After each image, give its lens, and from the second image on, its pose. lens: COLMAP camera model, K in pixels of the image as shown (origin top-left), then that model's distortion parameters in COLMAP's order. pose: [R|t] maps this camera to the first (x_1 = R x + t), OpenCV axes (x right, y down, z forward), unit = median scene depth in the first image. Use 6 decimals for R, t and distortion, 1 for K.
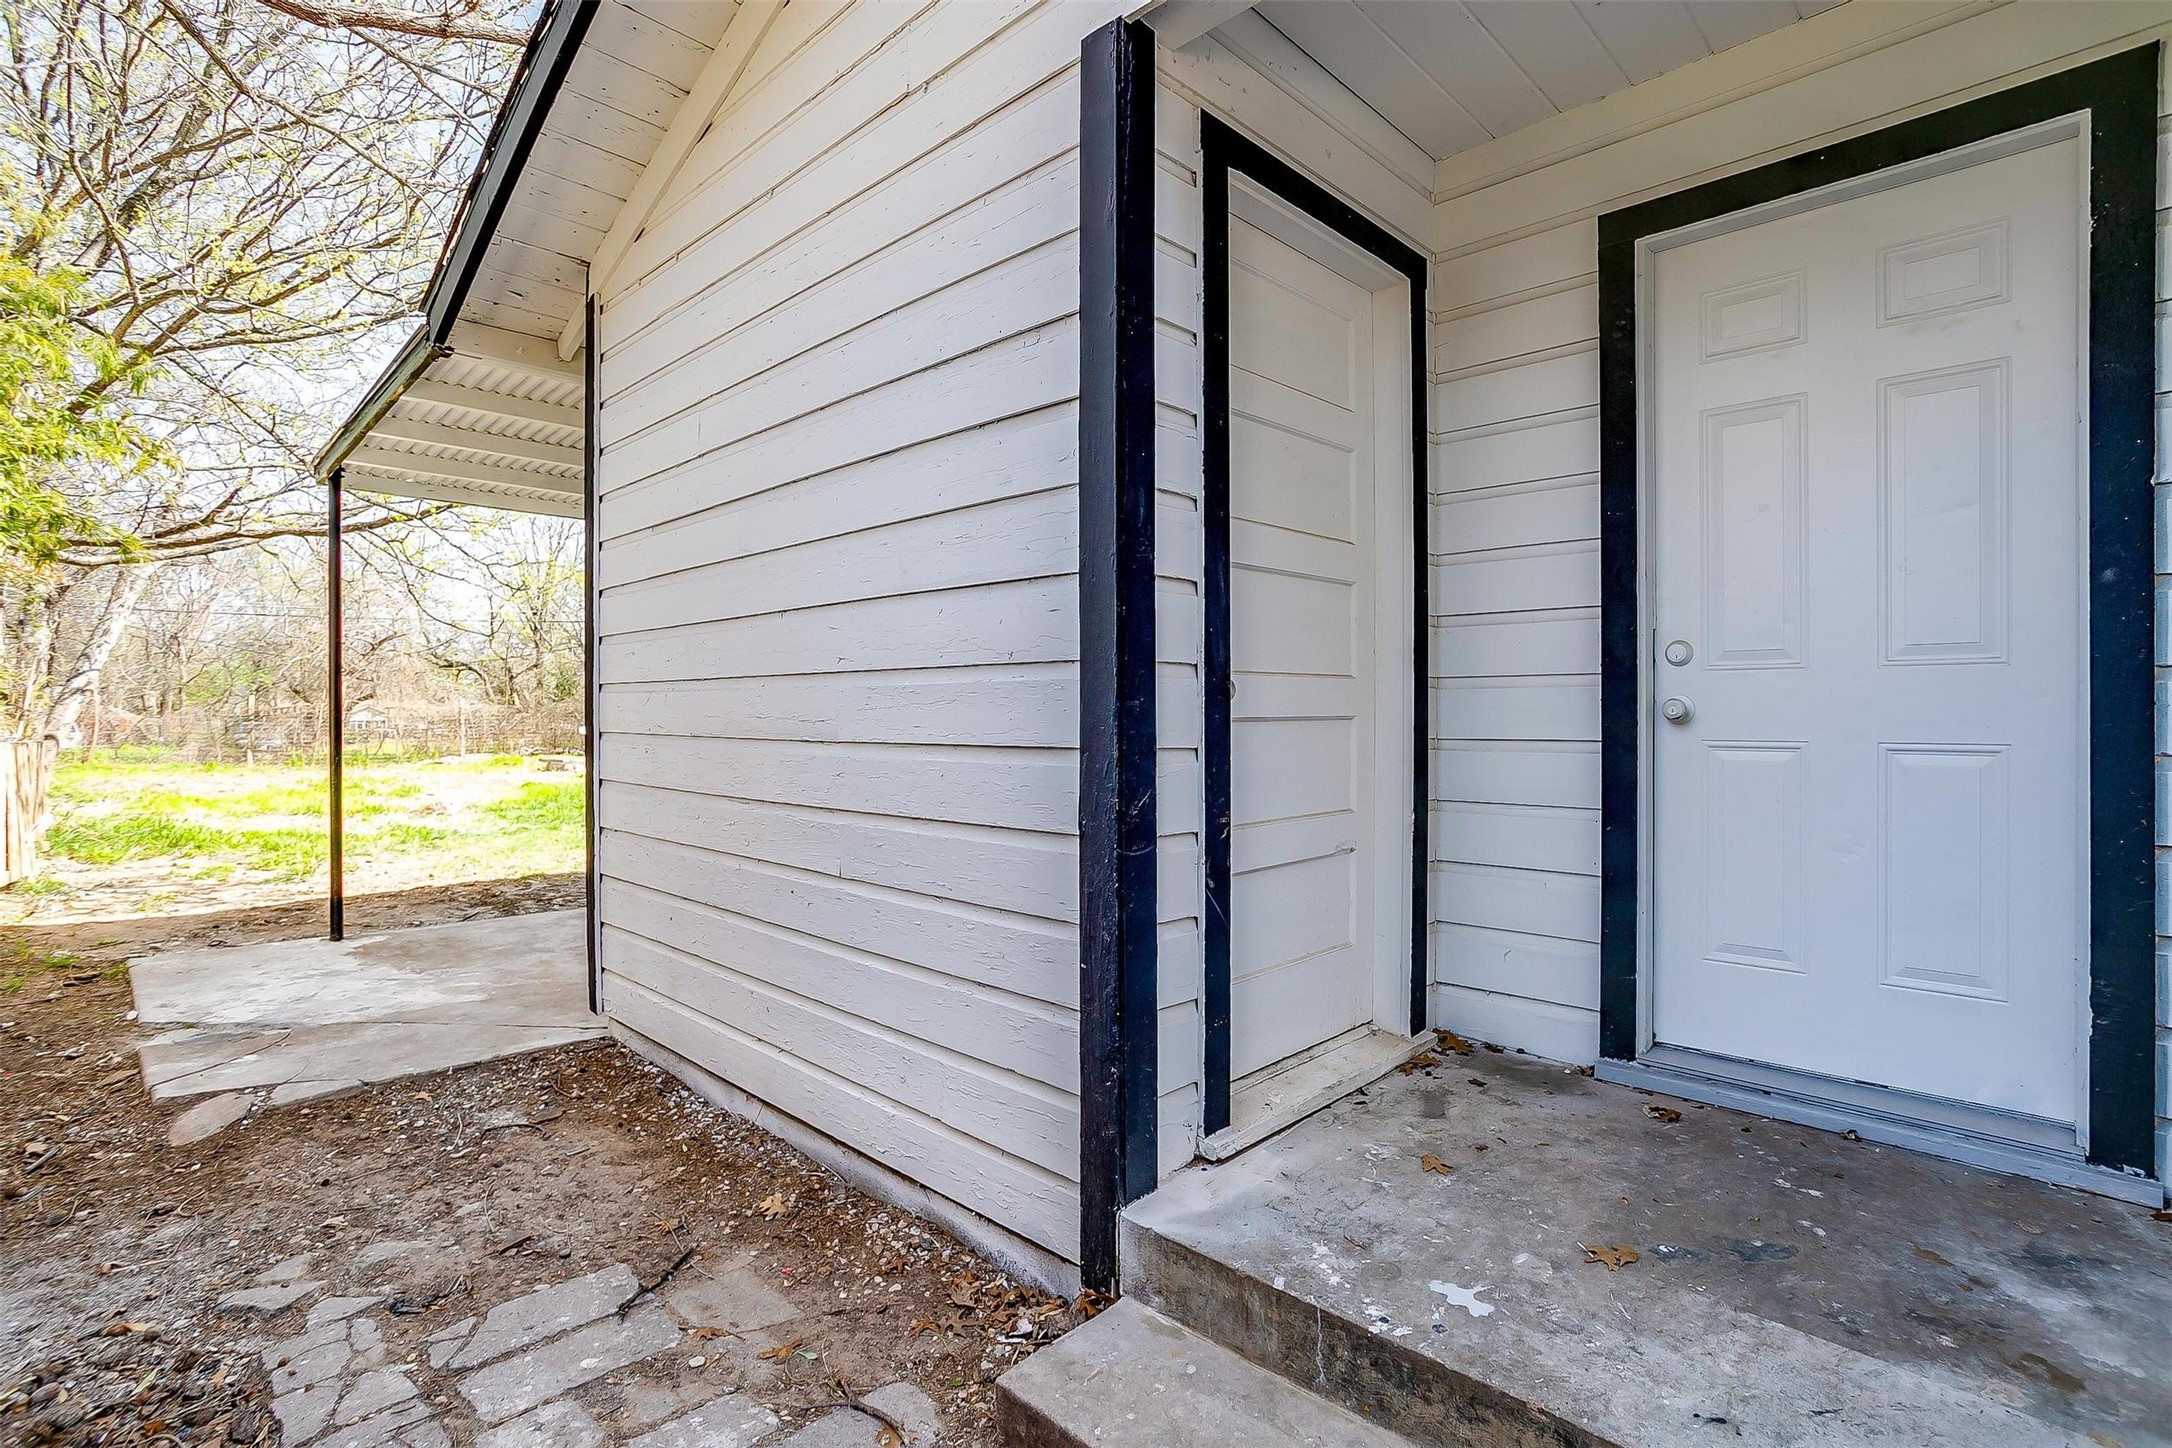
lens RADIAL K [[1043.4, 0, 1097.6], [0, 1043.4, 722.0], [0, 0, 1]] dist [-0.031032, 0.014907]
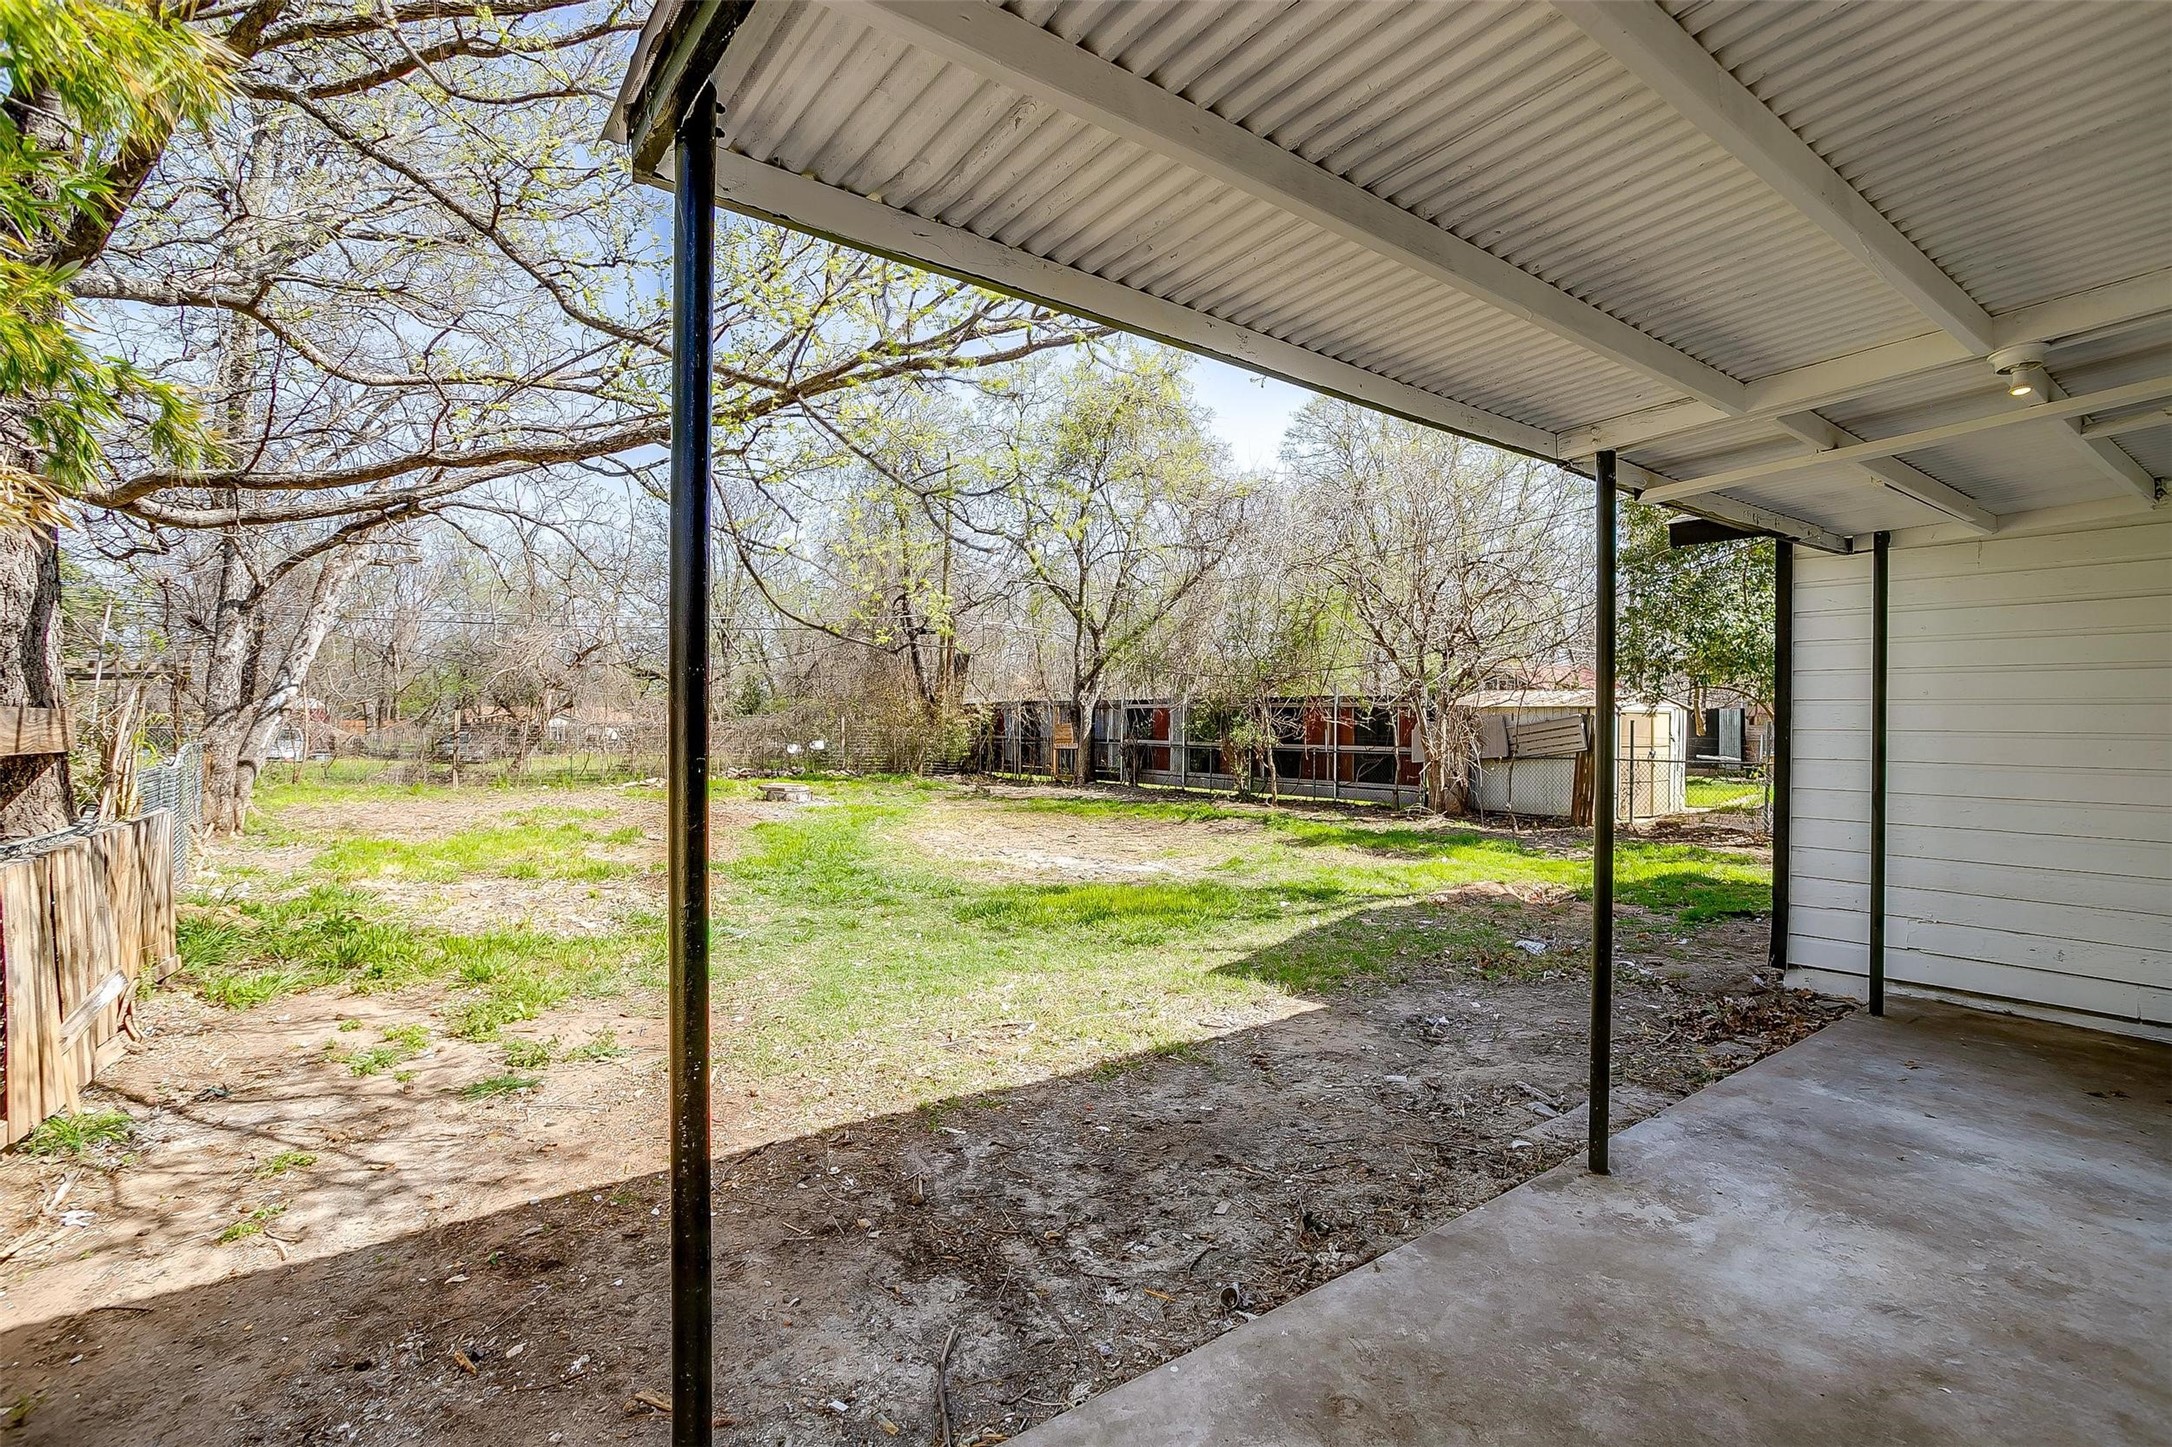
lens RADIAL K [[1043.4, 0, 1087.6], [0, 1043.4, 729.1], [0, 0, 1]] dist [-0.031032, 0.014907]
pose [[0.989845, 0.008838, -0.141878, -0.140200], [-0.008832, 0.999961, 0.000668, -0.015067], [0.141879, 0.000592, 0.989884, 0.173008]]
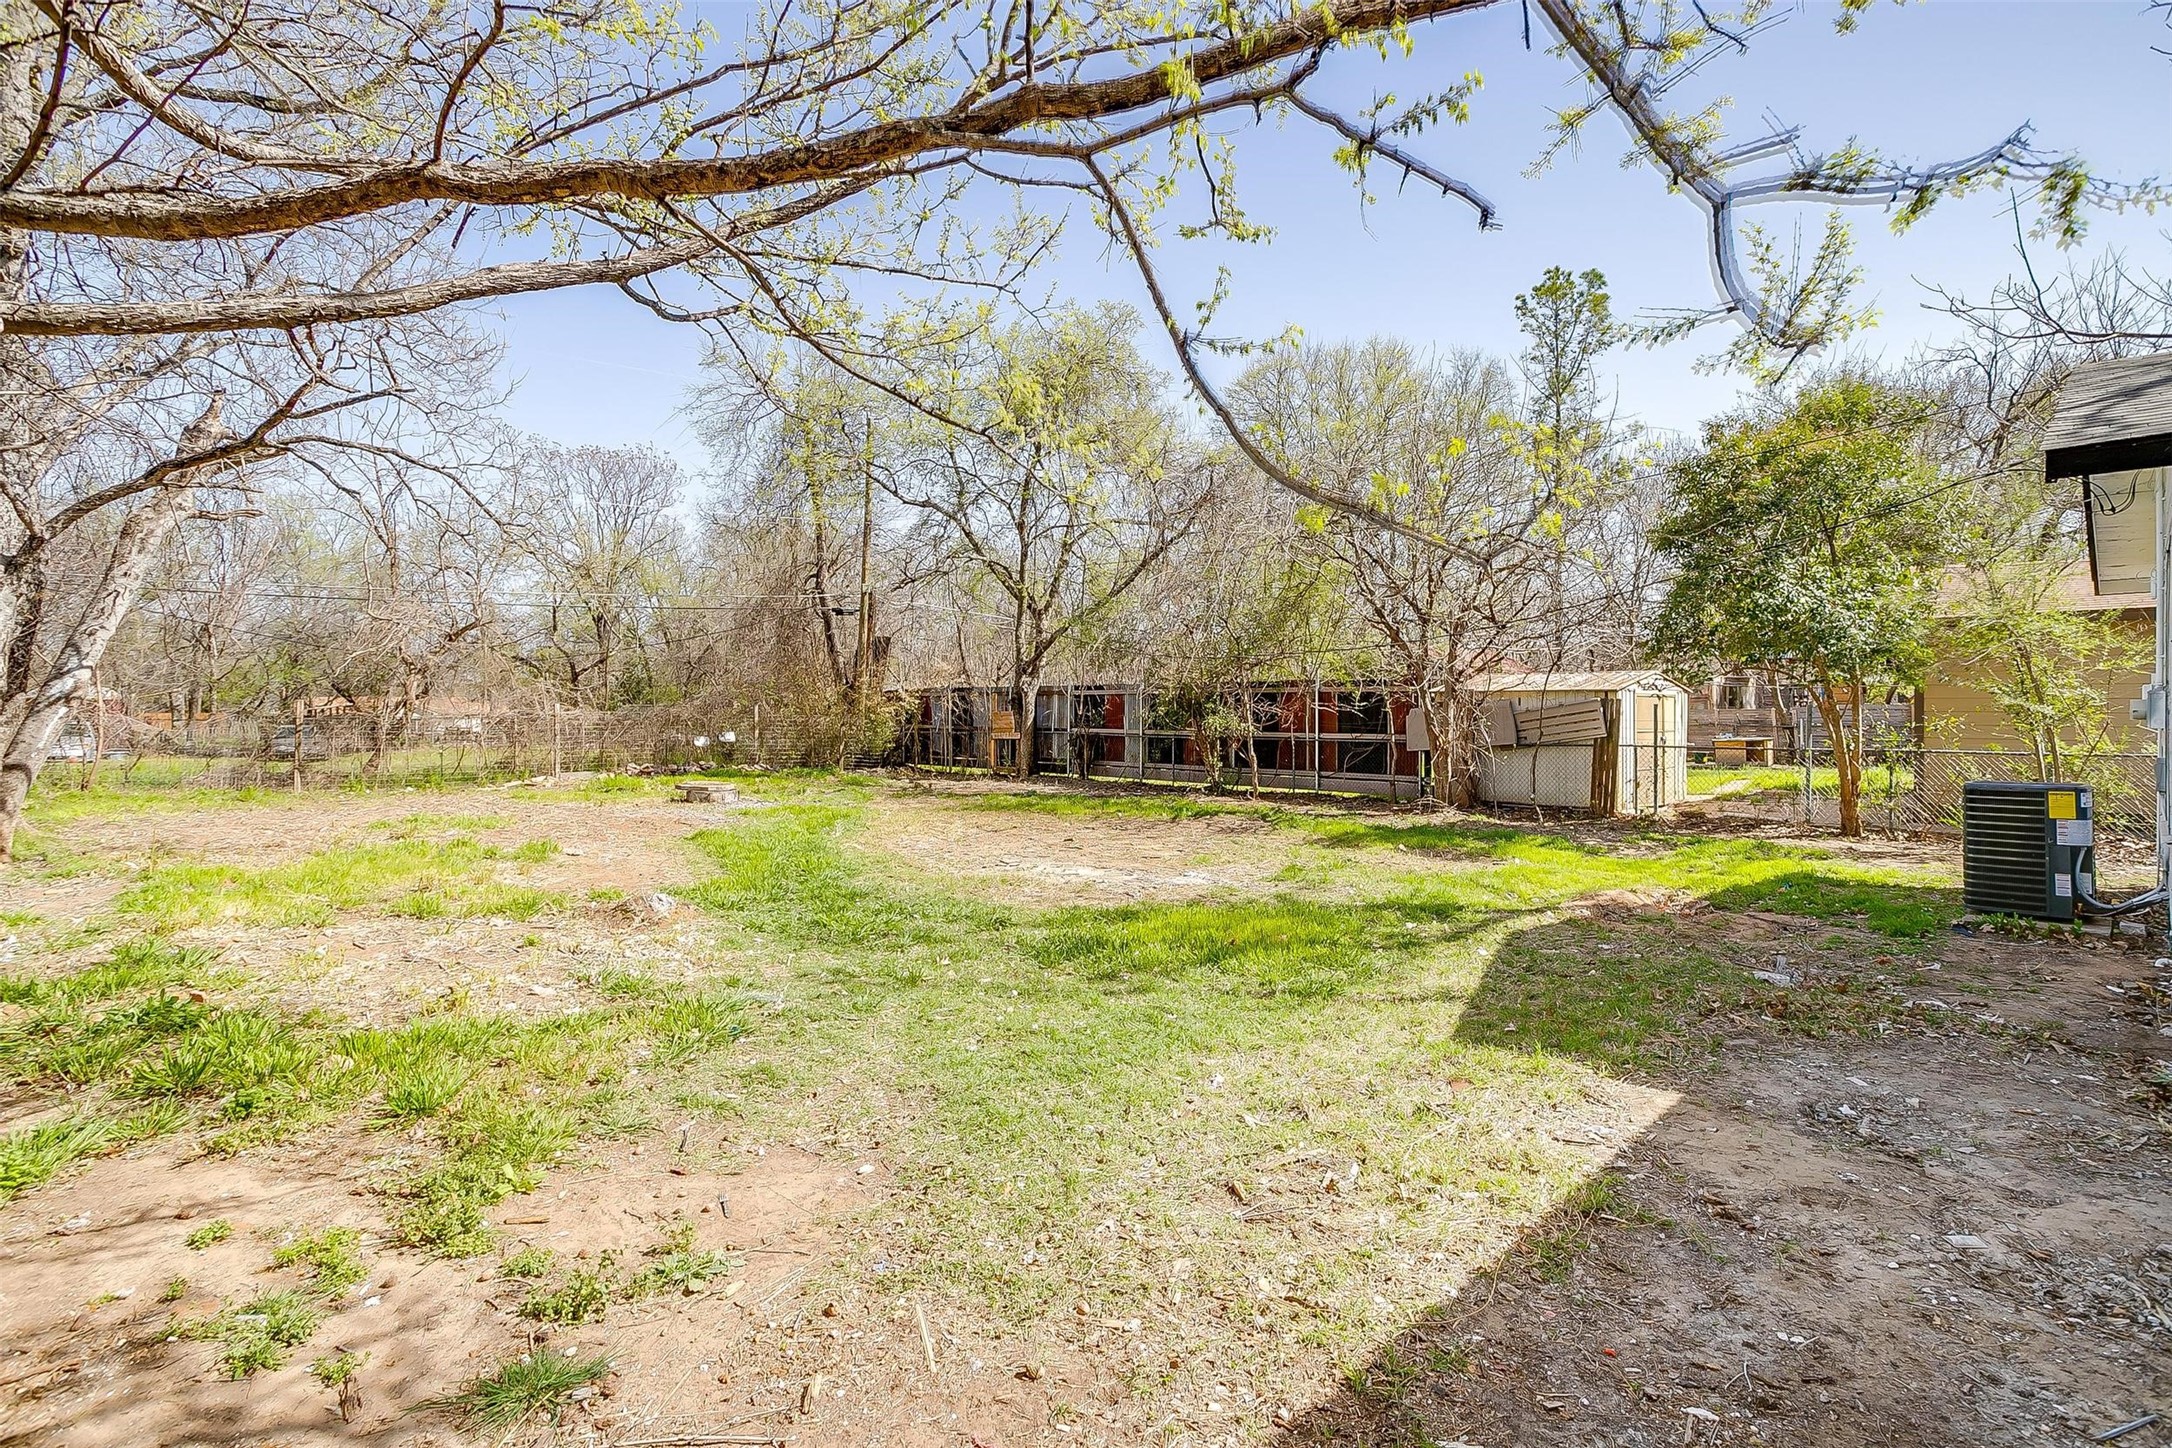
lens RADIAL K [[1043.4, 0, 1086.1], [0, 1043.4, 707.0], [0, 0, 1]] dist [-0.031032, 0.014907]
pose [[0.999722, 0.002504, -0.023434, -0.220203], [-0.002744, 0.999944, -0.010220, -0.014296], [0.023407, 0.010282, 0.999673, 0.247798]]
